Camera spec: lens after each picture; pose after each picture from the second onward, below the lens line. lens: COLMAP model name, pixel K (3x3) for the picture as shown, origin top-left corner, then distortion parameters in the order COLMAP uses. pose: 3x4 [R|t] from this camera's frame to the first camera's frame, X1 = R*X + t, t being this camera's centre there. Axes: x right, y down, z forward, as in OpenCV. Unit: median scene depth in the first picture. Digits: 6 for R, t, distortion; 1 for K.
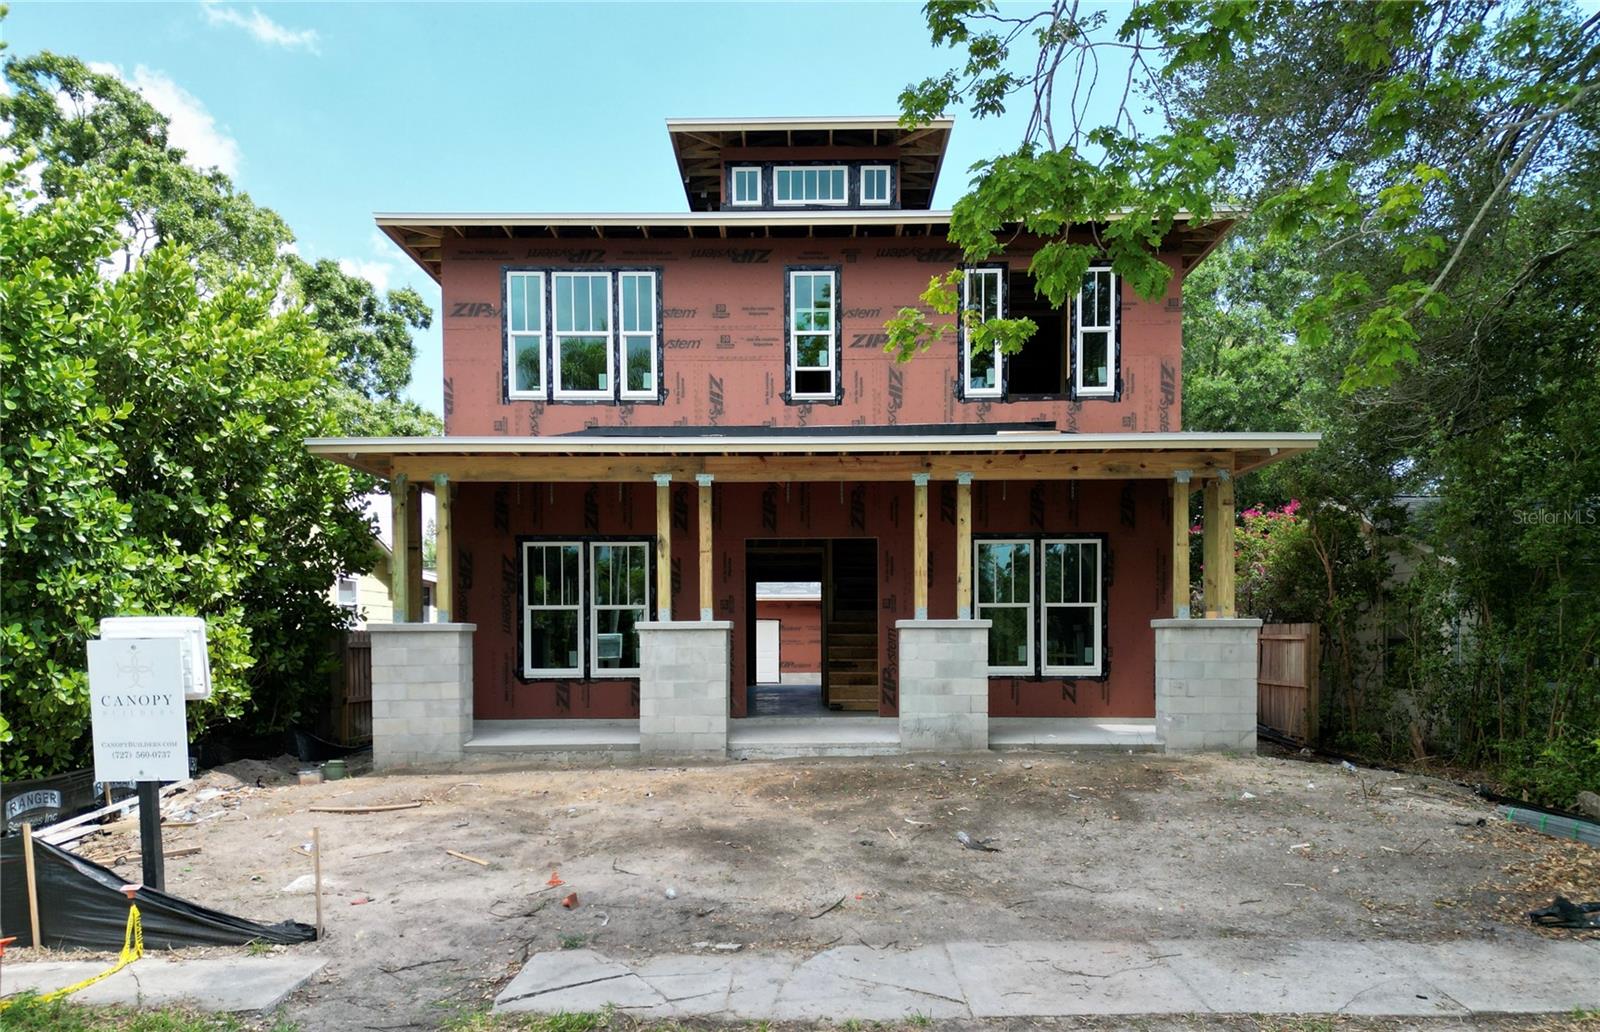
lens RADIAL K [[1151.6, 0, 803.7], [0, 1151.6, 658.6], [0, 0, 1]] dist [0.069867, -0.000472]
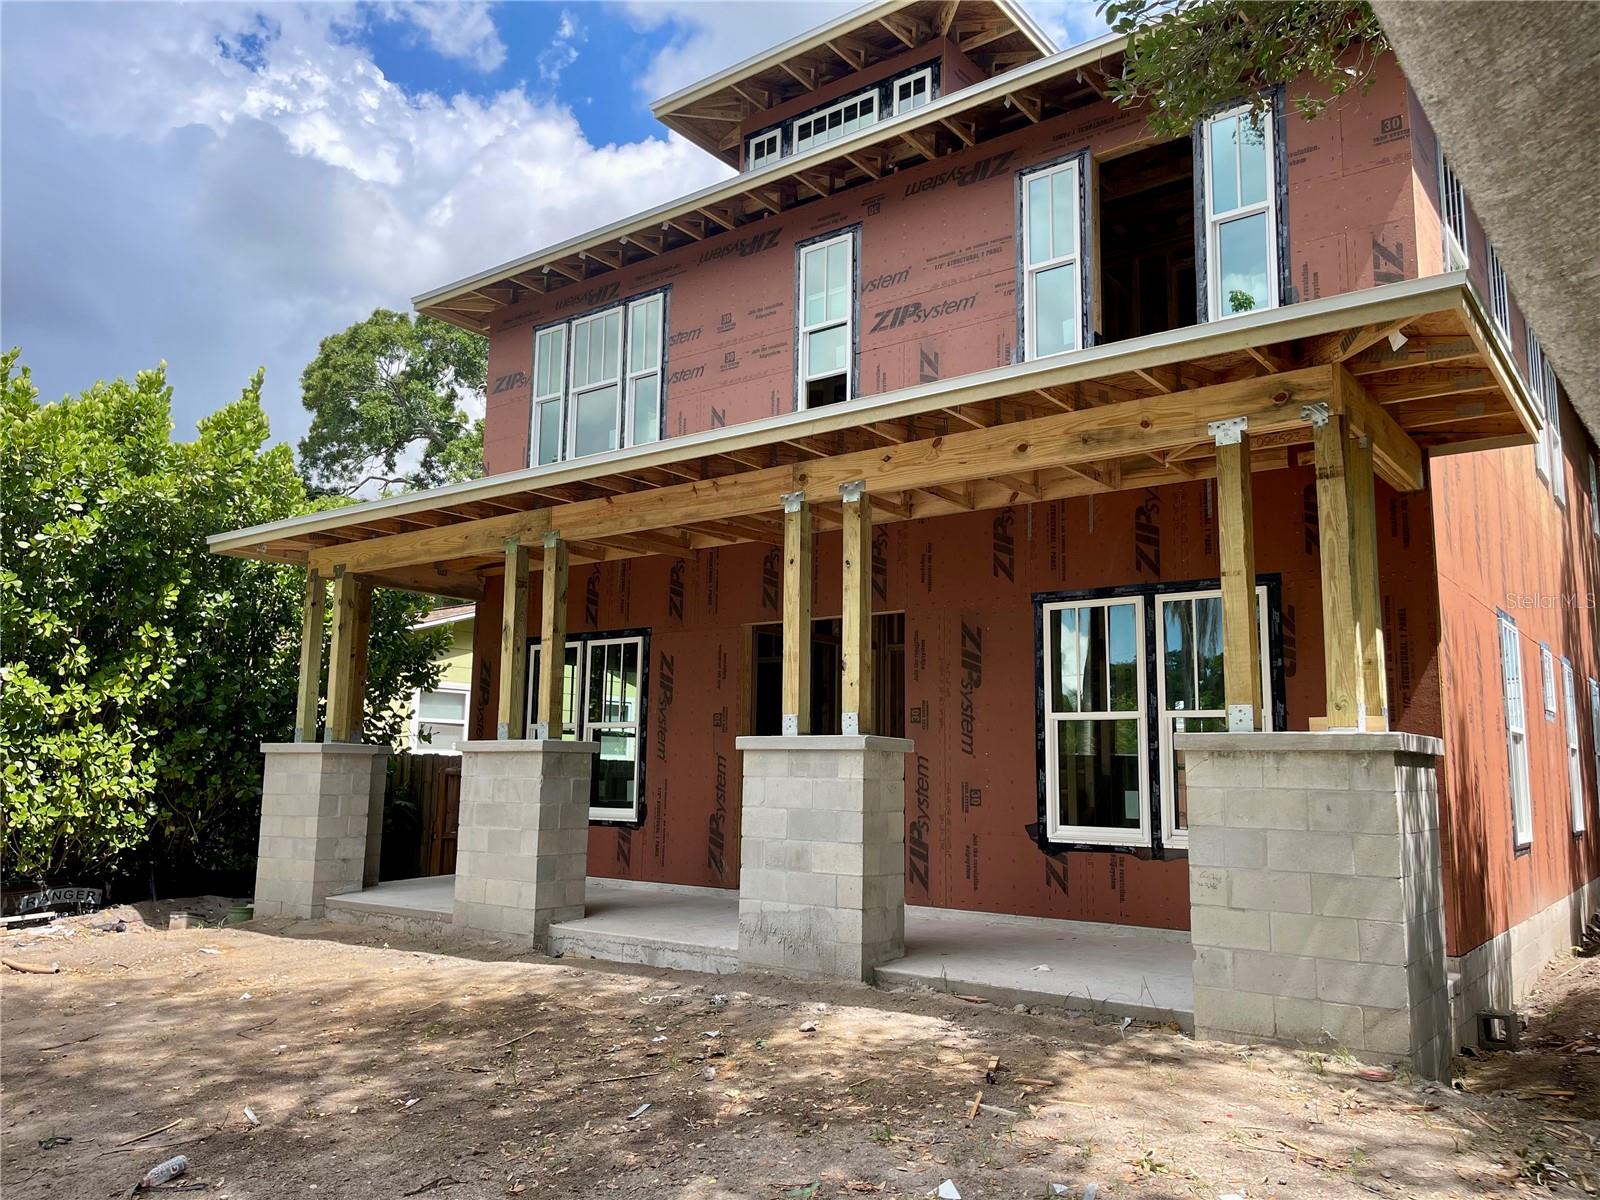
lens RADIAL K [[1198.6, 0, 800.0], [0, 1198.6, 600.0], [0, 0, 1]] dist [0.071803, -0.147665]
pose [[0.799613, -0.070516, -0.596361, 0.412331], [-0.029077, 0.987370, -0.155738, -0.006560], [0.599811, 0.141870, 0.787464, 0.449150]]
